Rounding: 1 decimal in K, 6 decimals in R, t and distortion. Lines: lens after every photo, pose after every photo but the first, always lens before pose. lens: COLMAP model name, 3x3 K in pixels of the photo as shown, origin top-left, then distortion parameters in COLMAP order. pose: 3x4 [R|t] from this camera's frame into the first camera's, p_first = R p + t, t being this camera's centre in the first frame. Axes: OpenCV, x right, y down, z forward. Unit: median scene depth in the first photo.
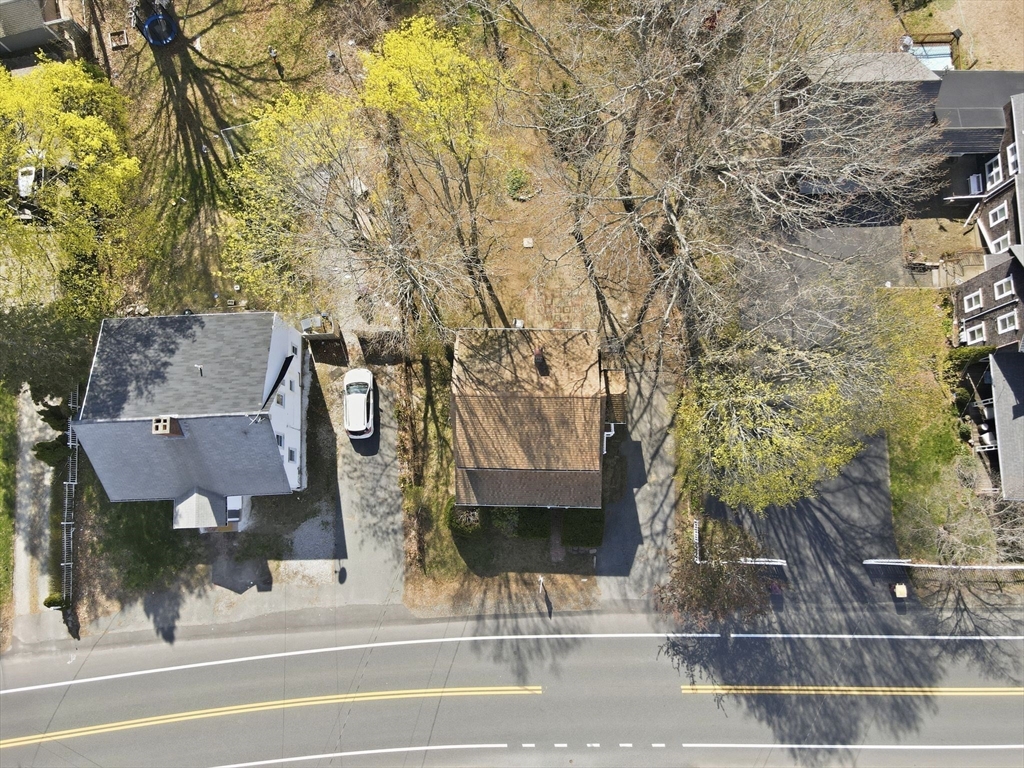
lens RADIAL K [[743.4, 0, 512.0], [0, 743.4, 384.0], [0, 0, 1]] dist [0.010728, 0.000360]
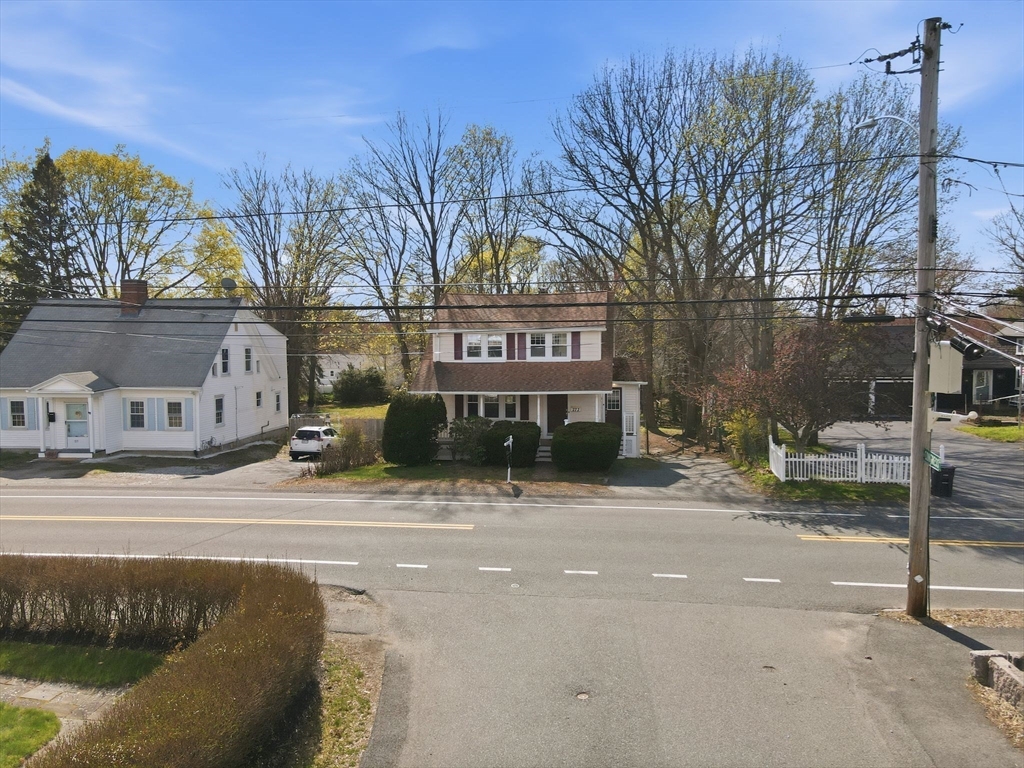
lens RADIAL K [[743.4, 0, 512.0], [0, 743.4, 384.0], [0, 0, 1]] dist [0.010728, 0.000360]
pose [[0.988674, 0.023010, -0.148307, 0.124213], [-0.149567, 0.232833, -0.960947, 0.795356], [0.012419, 0.972245, 0.233637, 0.793536]]
